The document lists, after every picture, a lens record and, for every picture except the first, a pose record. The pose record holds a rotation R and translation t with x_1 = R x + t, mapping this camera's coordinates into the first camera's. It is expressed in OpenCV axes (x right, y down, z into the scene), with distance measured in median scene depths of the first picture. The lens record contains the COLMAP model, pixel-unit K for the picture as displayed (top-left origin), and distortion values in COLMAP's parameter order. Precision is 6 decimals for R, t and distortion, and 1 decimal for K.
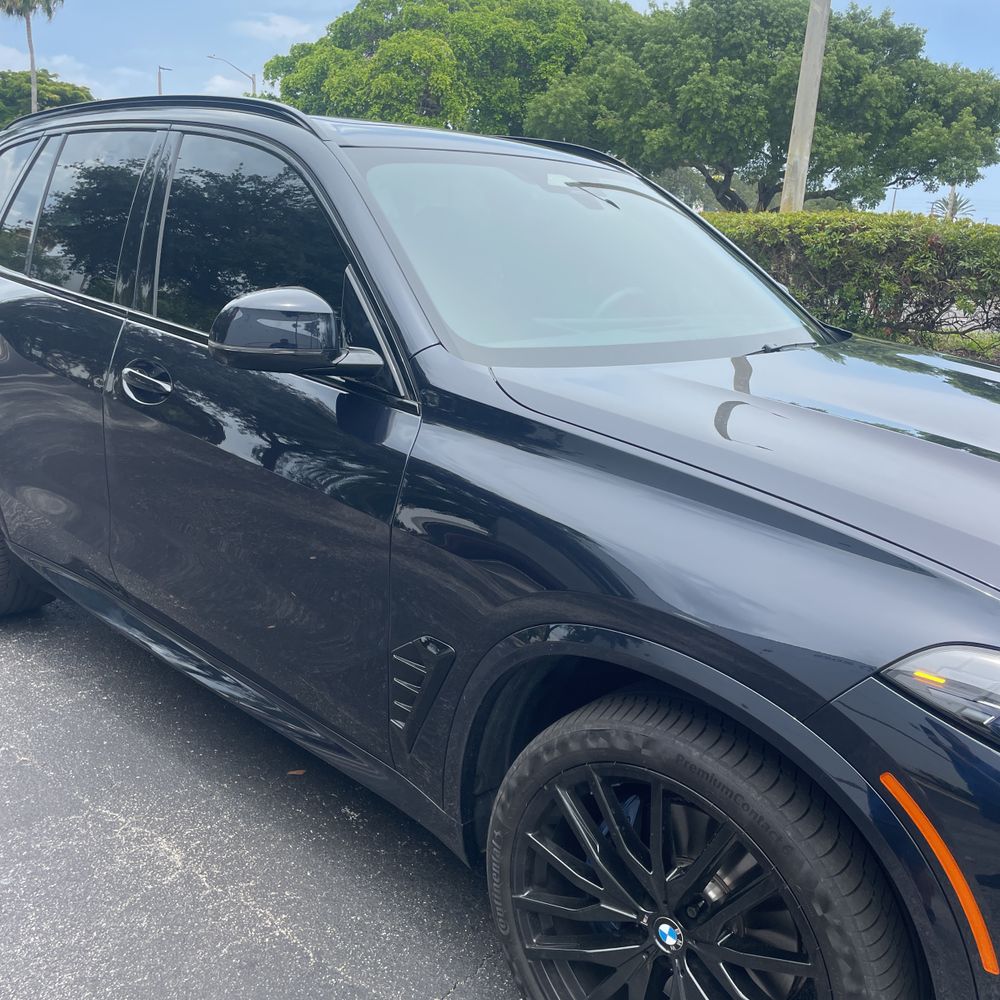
lens RADIAL K [[1001.4, 0, 499.4], [0, 1001.4, 487.6], [0, 0, 1]] dist [0.064230, -0.089563]
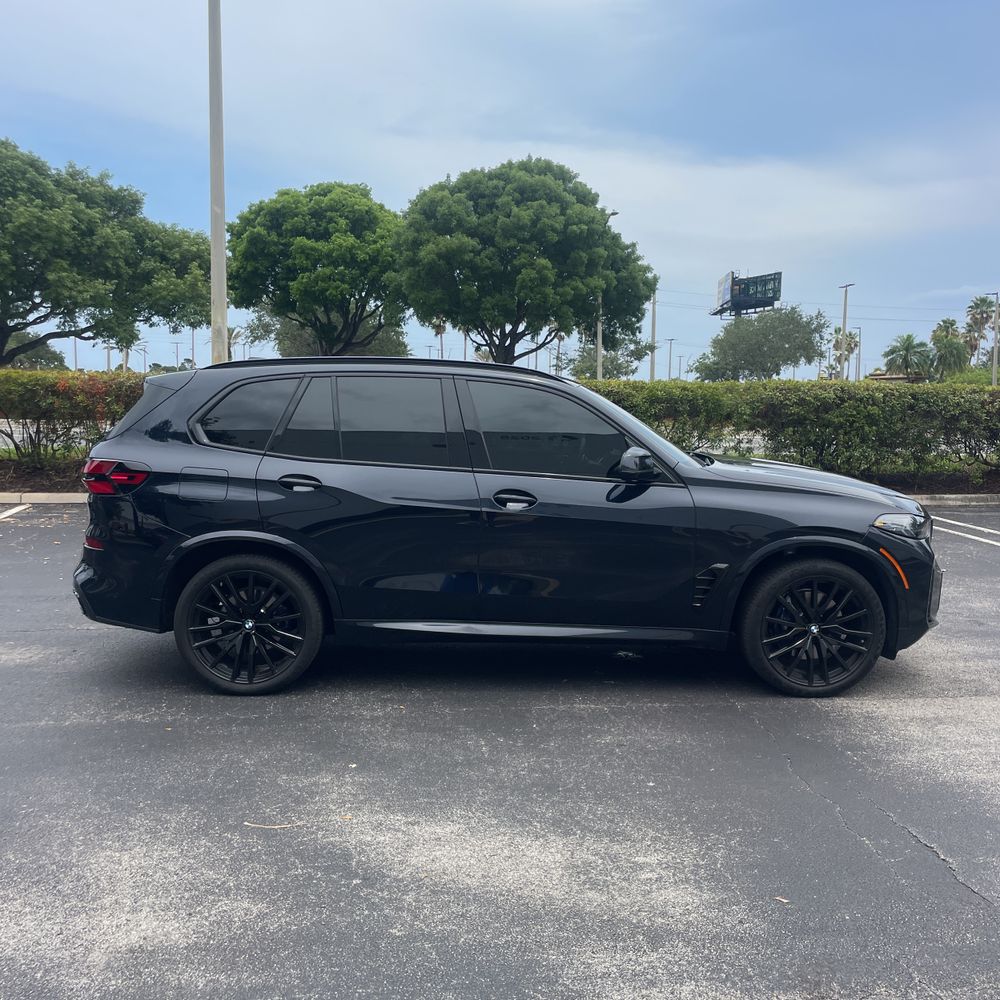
lens RADIAL K [[993.2, 0, 496.1], [0, 993.2, 497.7], [0, 0, 1]] dist [0.092402, -0.103440]
pose [[0.718014, -0.121890, 0.685273, -0.111698], [0.197859, 0.979673, -0.033058, -0.002842], [-0.667314, 0.159323, 0.727536, -0.030364]]
